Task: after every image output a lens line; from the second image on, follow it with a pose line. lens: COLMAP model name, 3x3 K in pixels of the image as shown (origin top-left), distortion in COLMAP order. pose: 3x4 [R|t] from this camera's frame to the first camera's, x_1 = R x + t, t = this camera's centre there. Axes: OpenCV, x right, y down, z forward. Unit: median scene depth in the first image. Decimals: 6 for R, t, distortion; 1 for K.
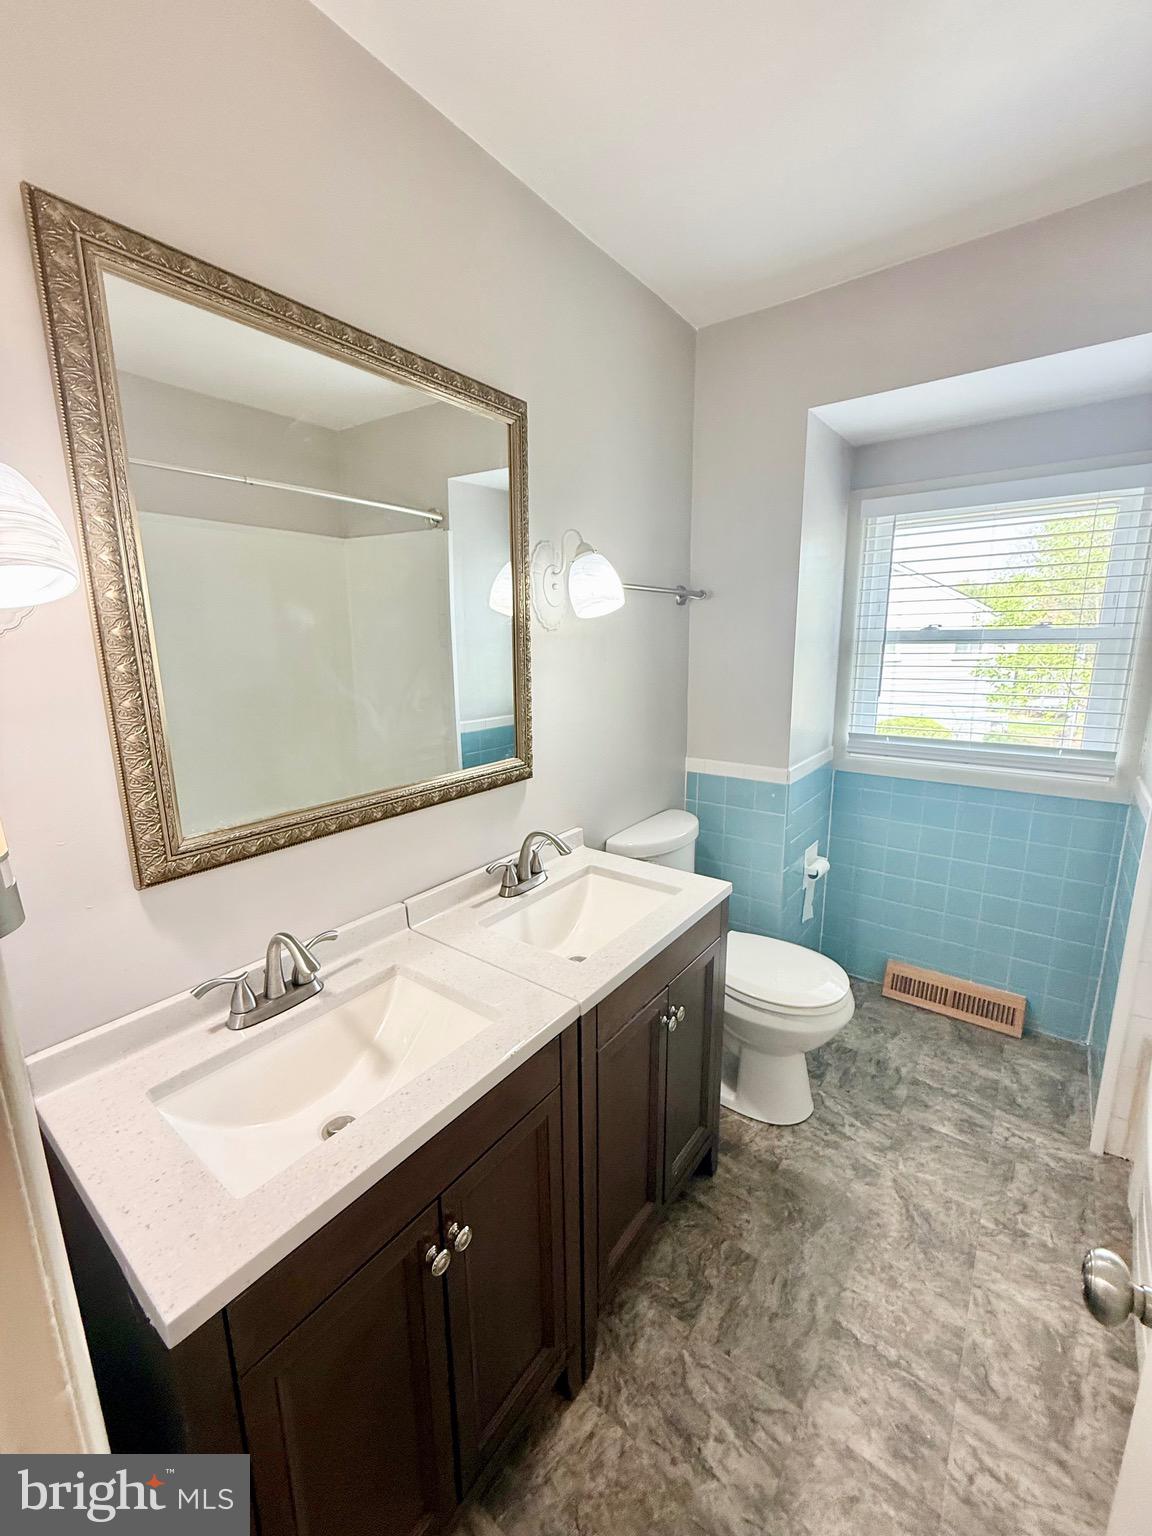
lens RADIAL K [[613.5, 0, 576.1], [0, 613.5, 764.1], [0, 0, 1]] dist [0.002376, 0.000034]
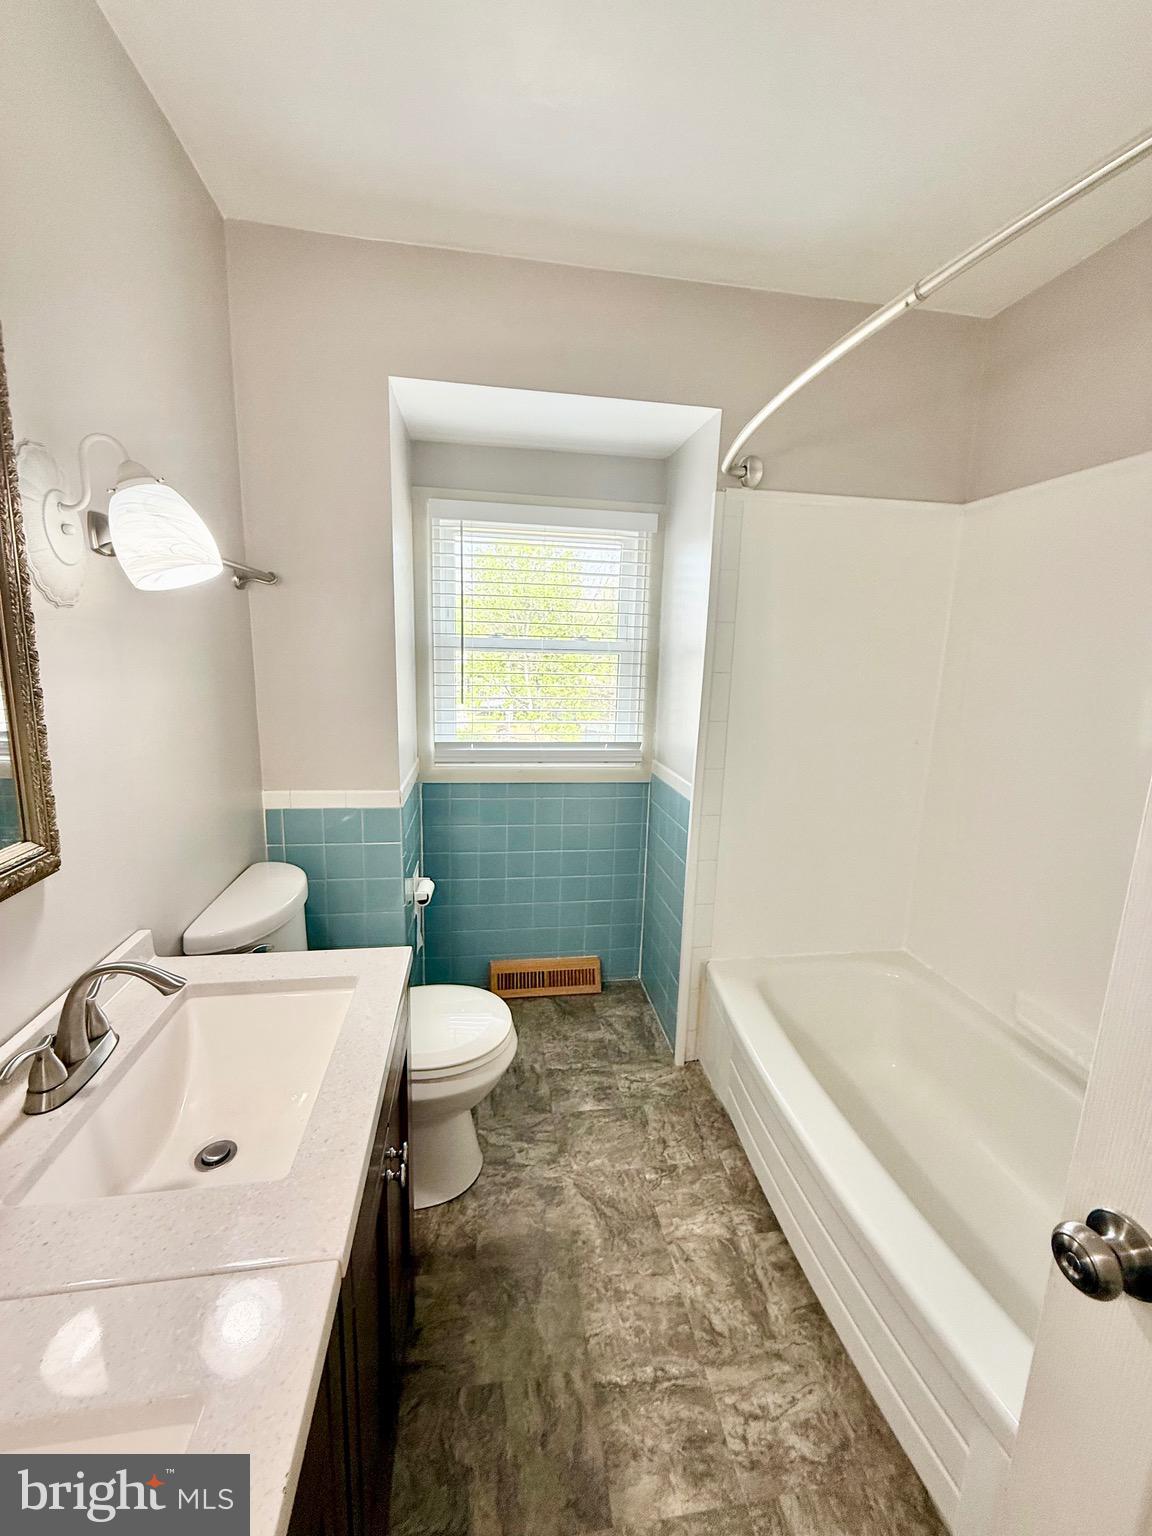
lens RADIAL K [[613.5, 0, 572.7], [0, 613.5, 763.6], [0, 0, 1]] dist [0.002376, 0.000034]
pose [[0.693863, -0.102187, 0.712819, -0.124571], [0.111563, 0.993183, 0.033782, -0.037496], [-0.711412, 0.056084, 0.700534, 0.255288]]
